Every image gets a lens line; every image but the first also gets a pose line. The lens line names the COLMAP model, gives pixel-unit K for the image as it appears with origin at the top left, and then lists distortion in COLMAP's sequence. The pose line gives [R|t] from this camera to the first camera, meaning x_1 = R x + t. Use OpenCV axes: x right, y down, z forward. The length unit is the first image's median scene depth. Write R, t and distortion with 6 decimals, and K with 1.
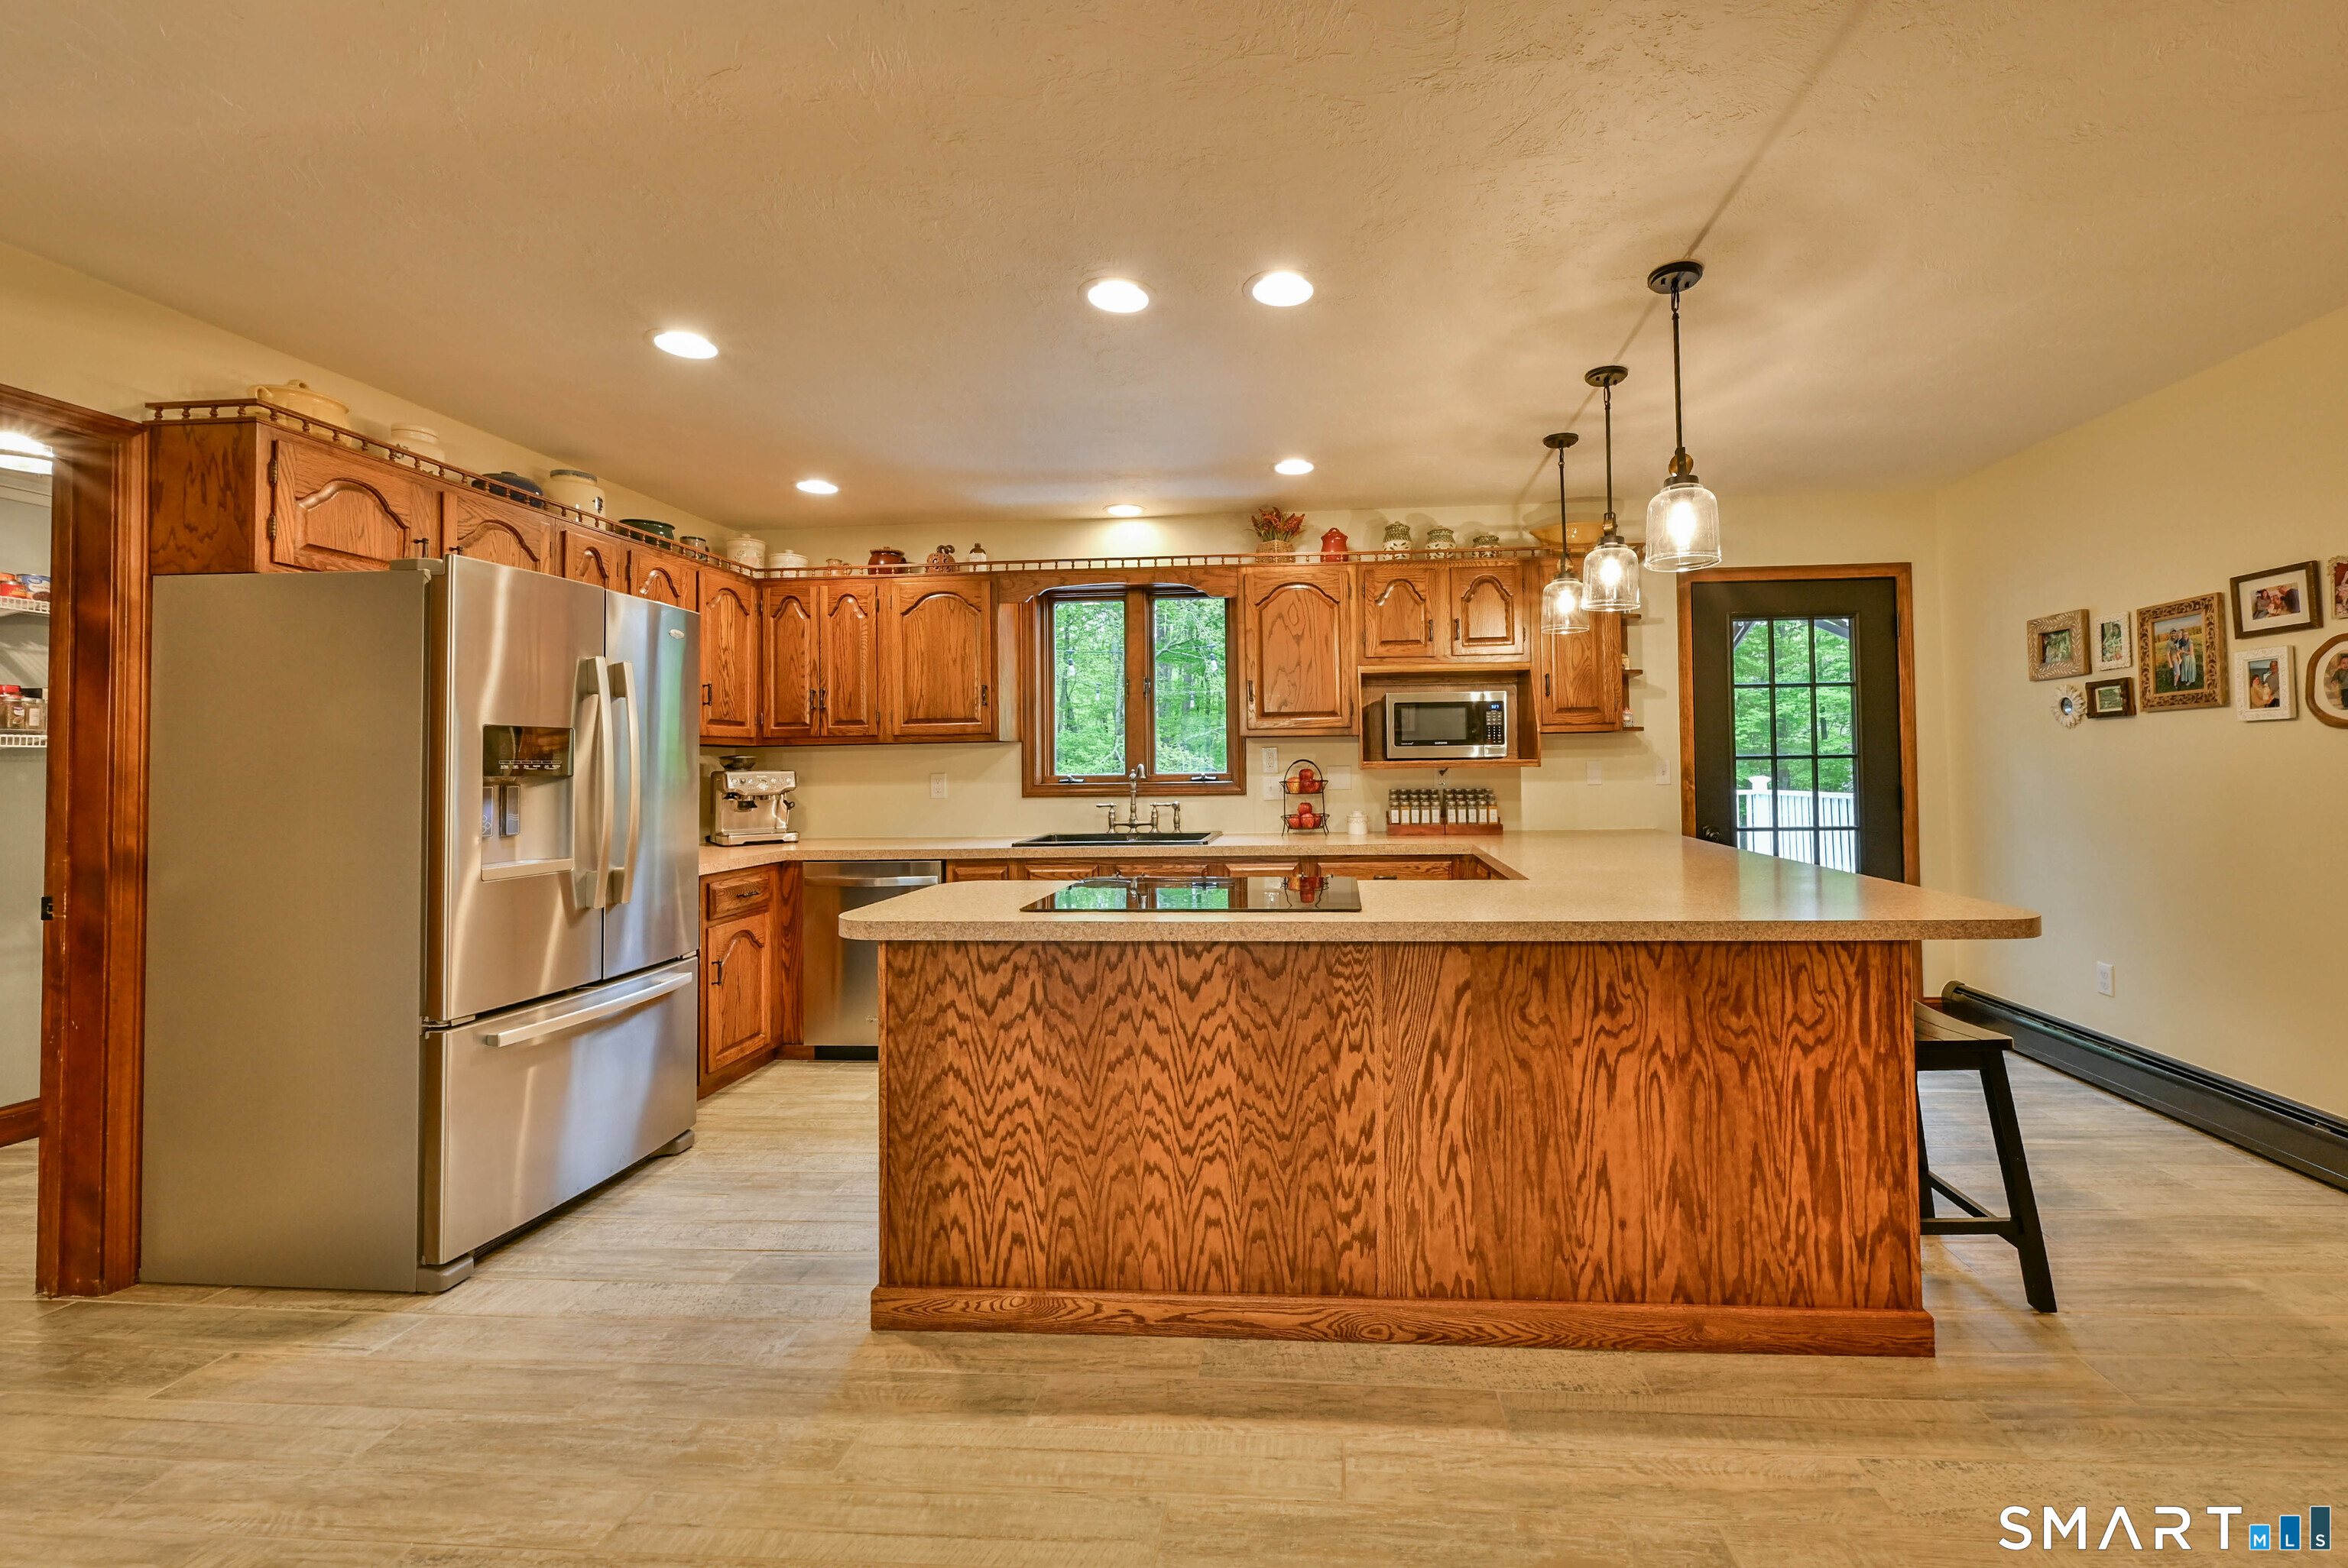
lens RADIAL K [[929.1, 0, 1265.9], [0, 929.1, 743.9], [0, 0, 1]] dist [-0.002978, 0.000639]
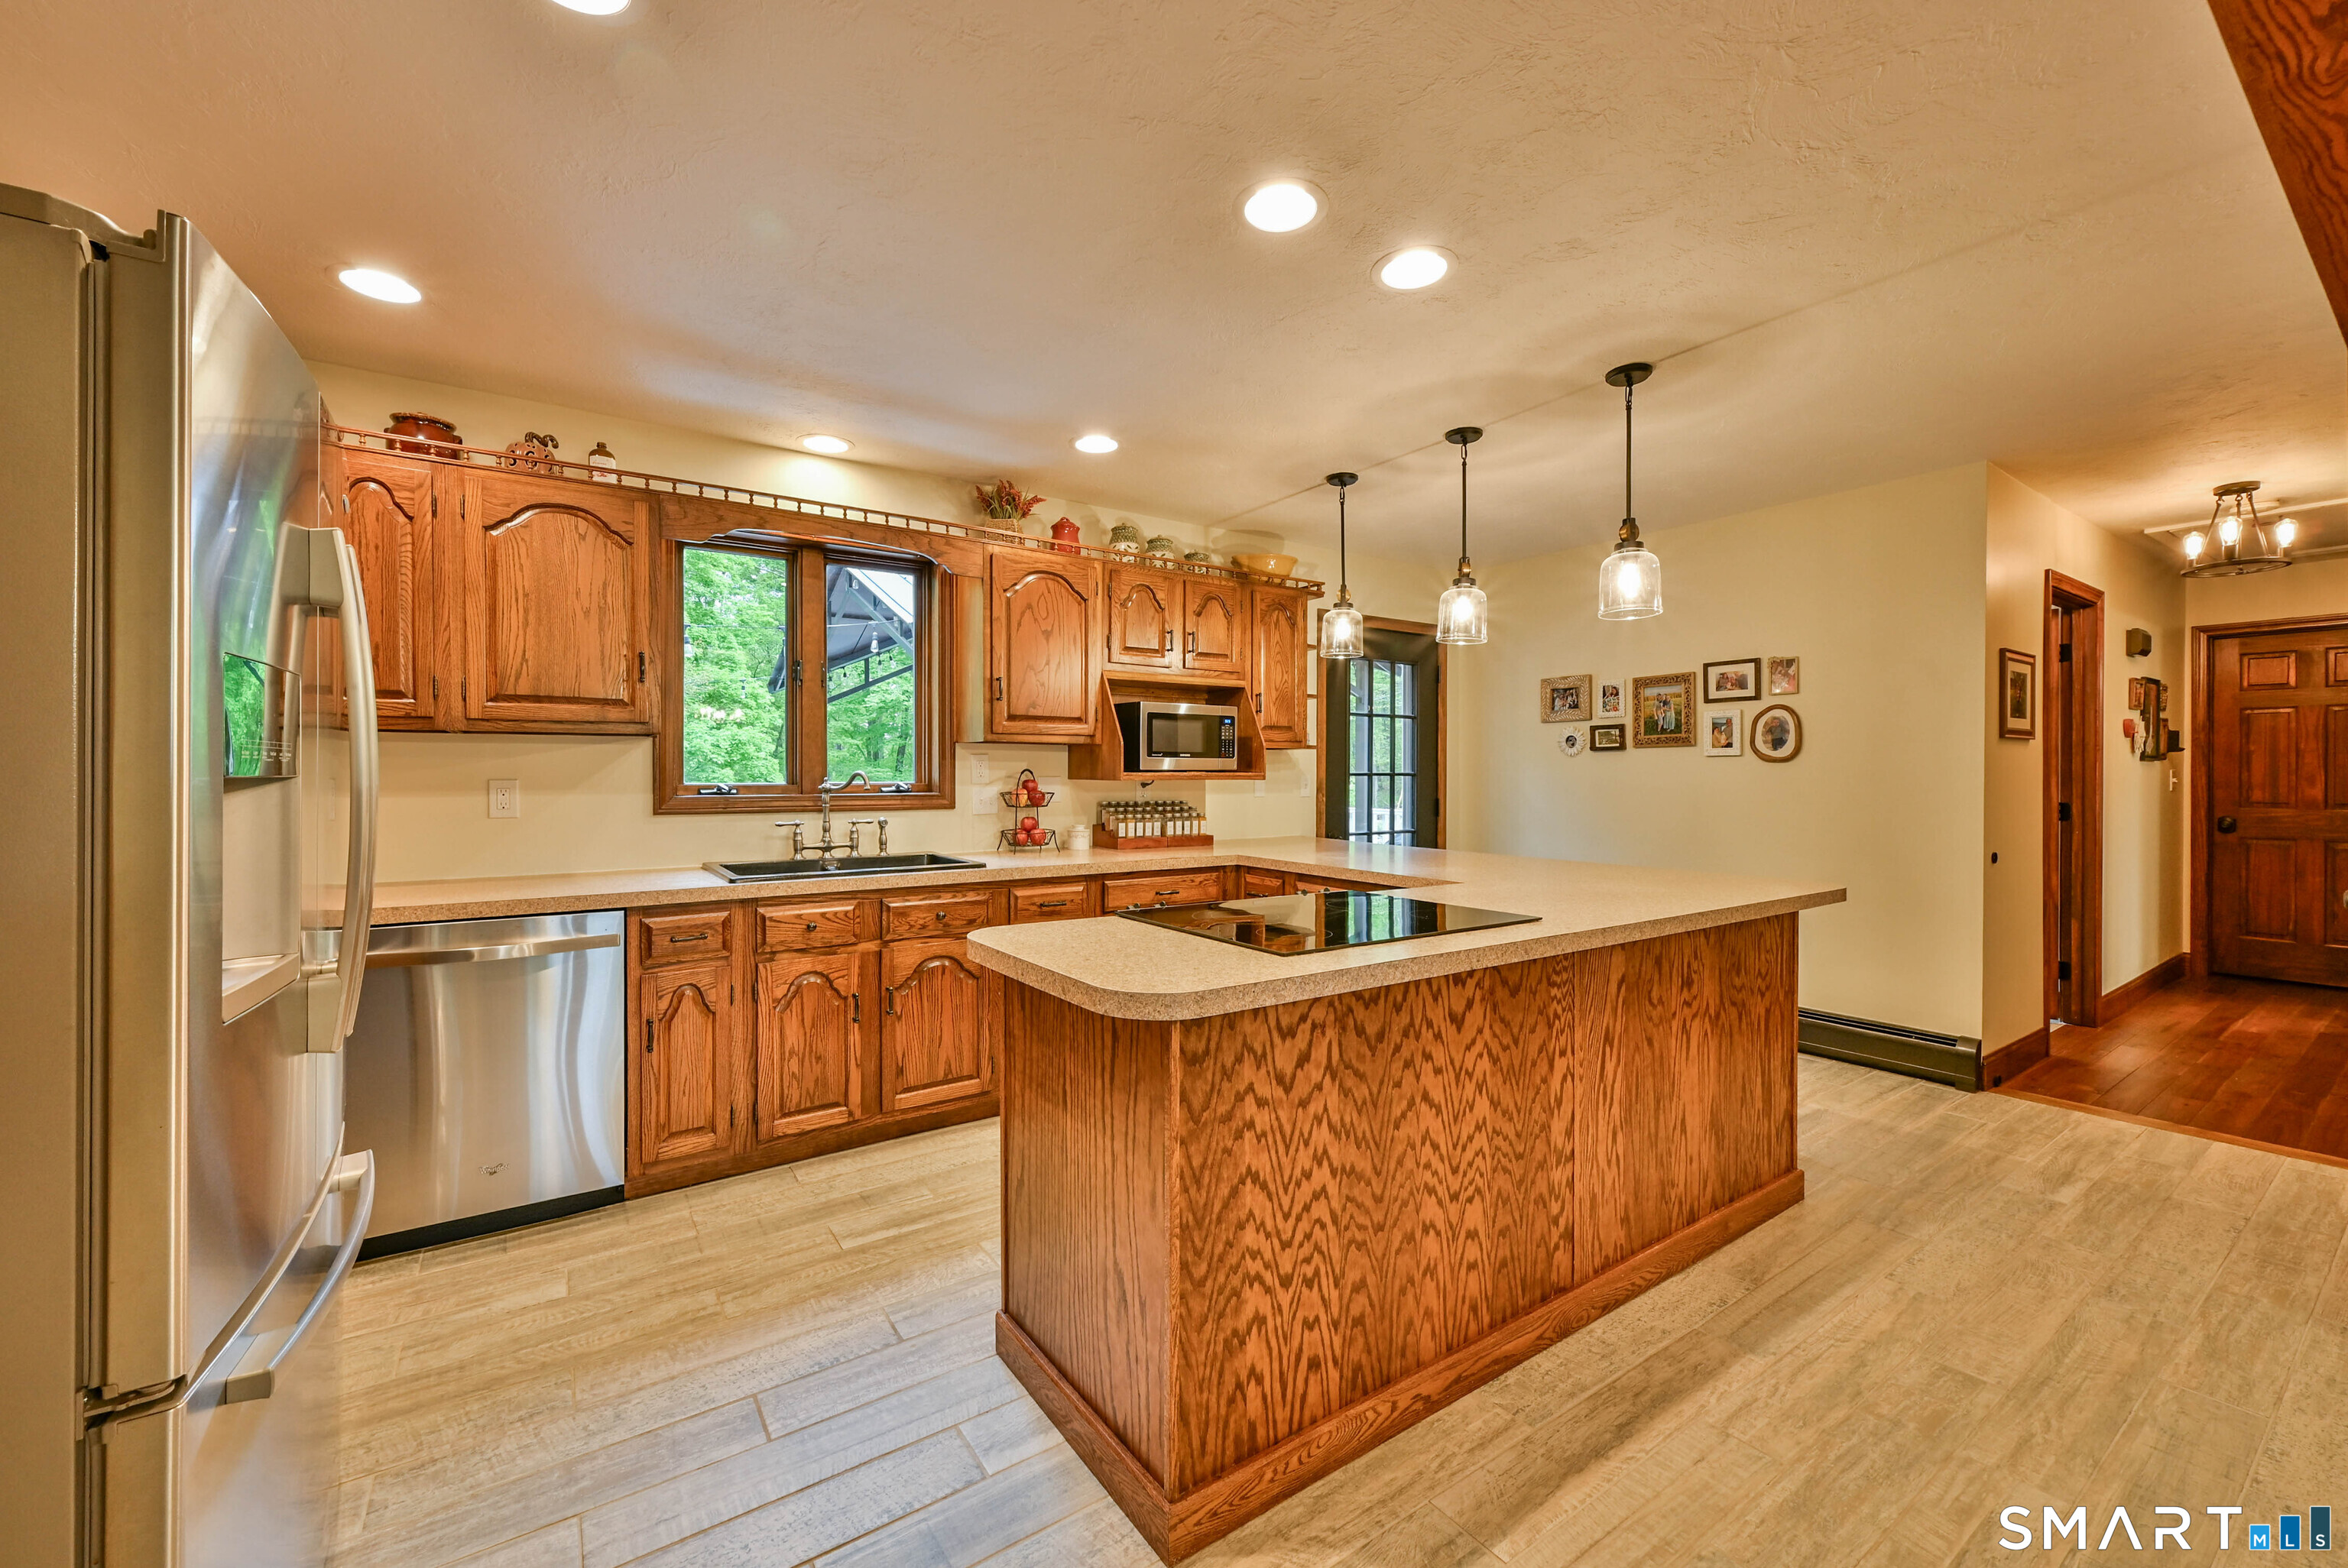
lens RADIAL K [[929.1, 0, 1157.5], [0, 929.1, 778.3], [0, 0, 1]] dist [-0.002978, 0.000639]
pose [[0.790513, 0.012689, 0.612314, -0.859908], [-0.026070, 0.999576, 0.012943, 0.022317], [-0.611890, -0.026194, 0.790509, 0.458100]]
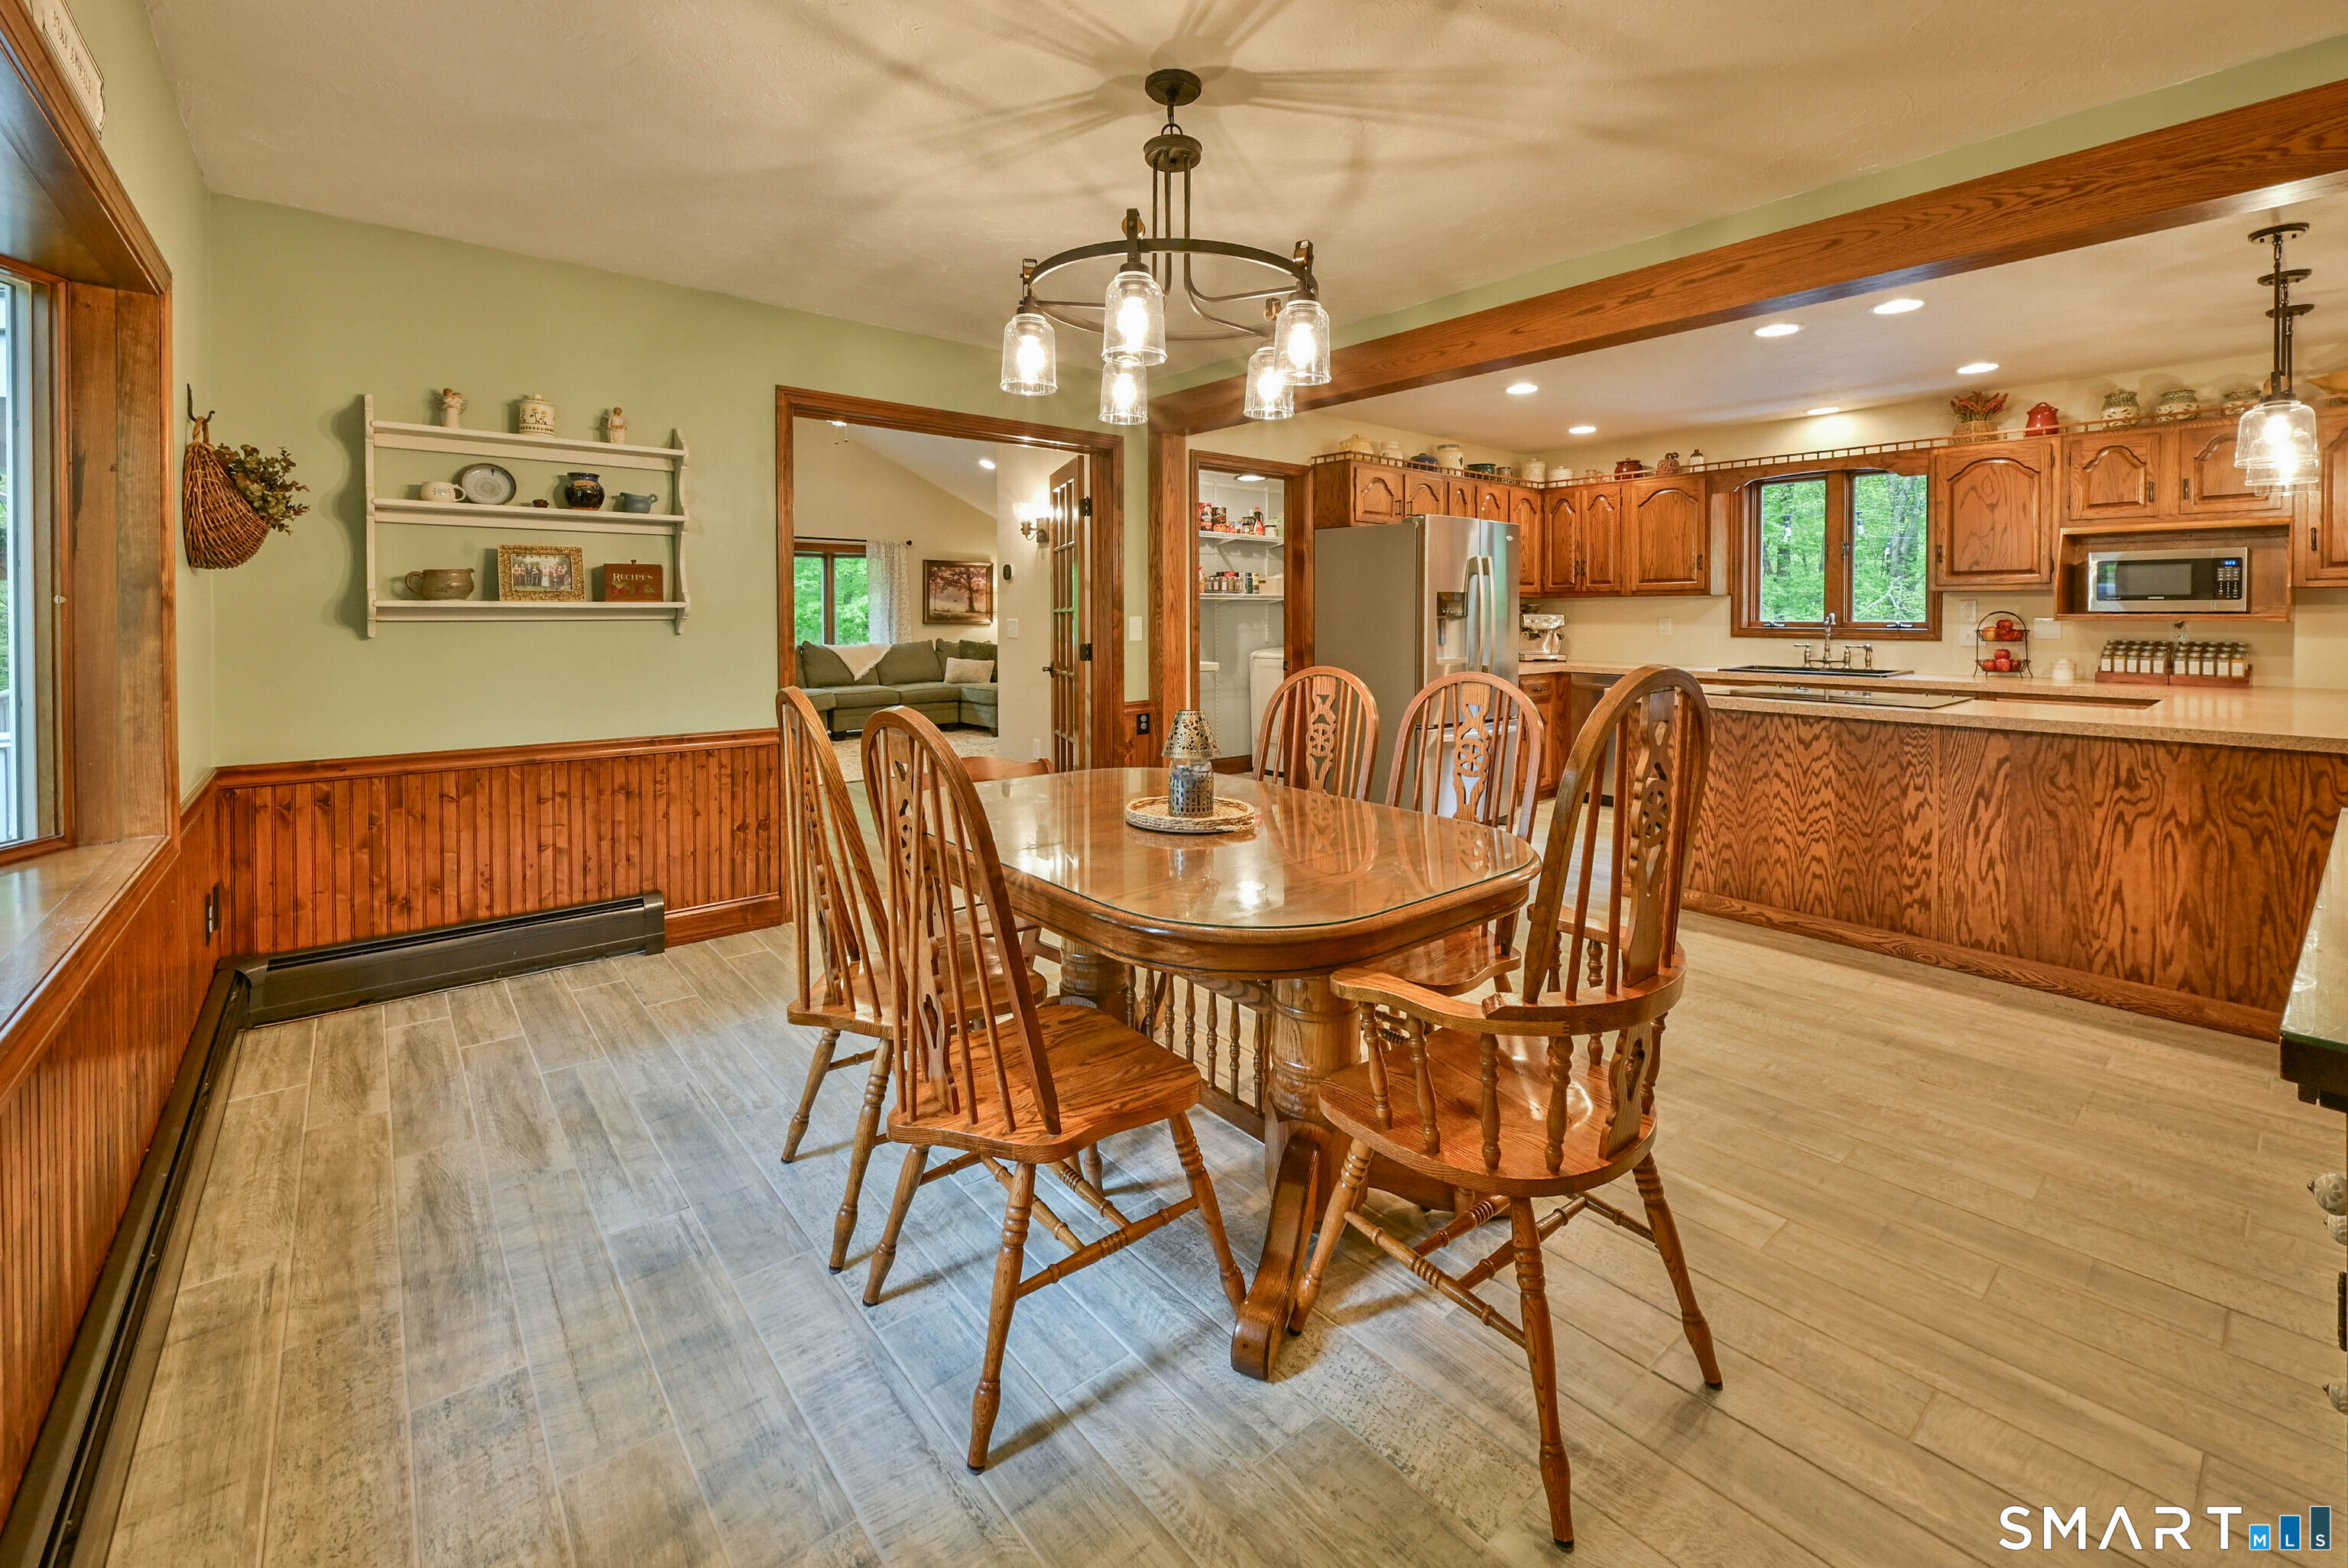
lens RADIAL K [[929.1, 0, 1200.6], [0, 929.1, 624.5], [0, 0, 1]] dist [-0.002978, 0.000639]
pose [[0.688416, 0.022399, -0.724970, 0.392156], [0.006192, 0.999305, 0.036755, -0.032033], [0.725290, -0.029792, 0.687799, -1.015231]]
